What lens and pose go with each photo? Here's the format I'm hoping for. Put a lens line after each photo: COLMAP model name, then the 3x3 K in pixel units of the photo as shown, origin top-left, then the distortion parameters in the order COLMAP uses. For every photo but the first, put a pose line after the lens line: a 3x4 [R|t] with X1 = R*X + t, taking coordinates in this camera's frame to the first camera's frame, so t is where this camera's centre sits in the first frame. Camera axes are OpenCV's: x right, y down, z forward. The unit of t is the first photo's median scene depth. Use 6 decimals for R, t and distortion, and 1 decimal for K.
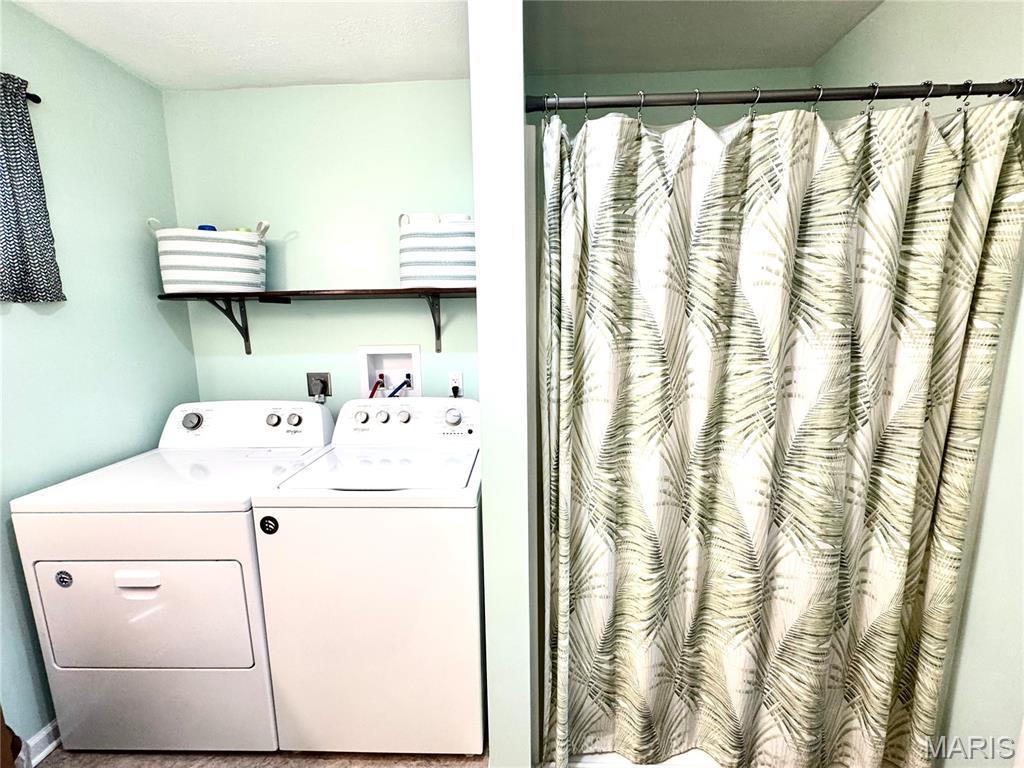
lens RADIAL K [[408.4, 0, 509.2], [0, 408.4, 383.1], [0, 0, 1]] dist [-0.000714, 0.000358]
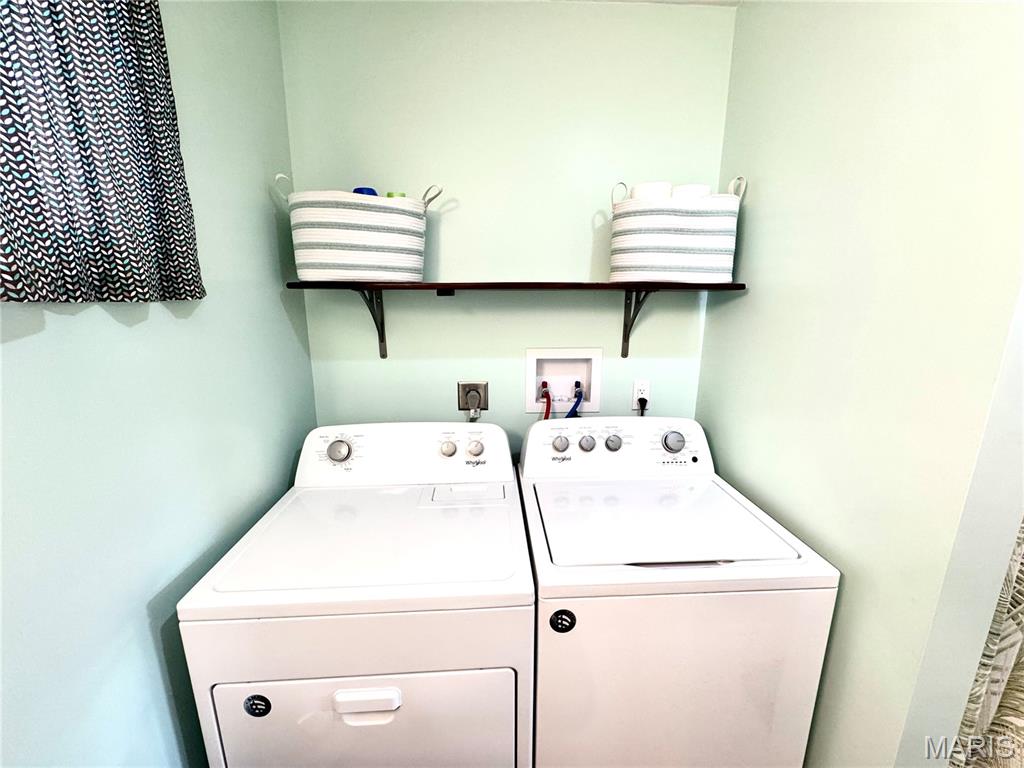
lens RADIAL K [[408.4, 0, 513.6], [0, 408.4, 384.6], [0, 0, 1]] dist [-0.000714, 0.000358]
pose [[0.996458, -0.002119, 0.084069, -0.796154], [-0.003381, 0.997865, 0.065222, -0.126573], [-0.084028, -0.065275, 0.994323, 0.343157]]
